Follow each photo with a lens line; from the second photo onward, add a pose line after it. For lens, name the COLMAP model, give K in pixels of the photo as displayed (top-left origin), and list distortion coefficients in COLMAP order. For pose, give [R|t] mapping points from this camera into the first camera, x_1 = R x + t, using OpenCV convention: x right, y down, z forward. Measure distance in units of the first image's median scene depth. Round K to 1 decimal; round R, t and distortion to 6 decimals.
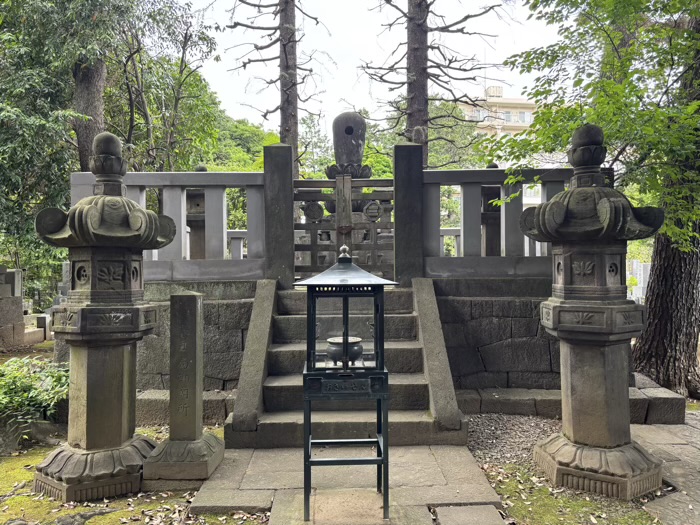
lens RADIAL K [[534.1, 0, 350.0], [0, 534.1, 262.5], [0, 0, 1]] dist [0.026961, 0.003063]
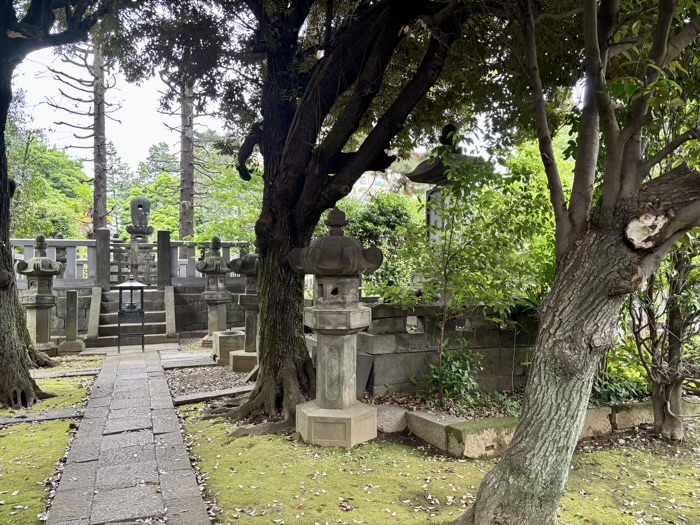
lens RADIAL K [[534.1, 0, 350.0], [0, 534.1, 262.5], [0, 0, 1]] dist [0.026961, 0.003063]
pose [[0.938897, 0.007395, 0.344120, 0.073113], [0.003478, 0.999514, -0.030966, 0.000586], [-0.344181, 0.030271, 0.938415, -1.647972]]
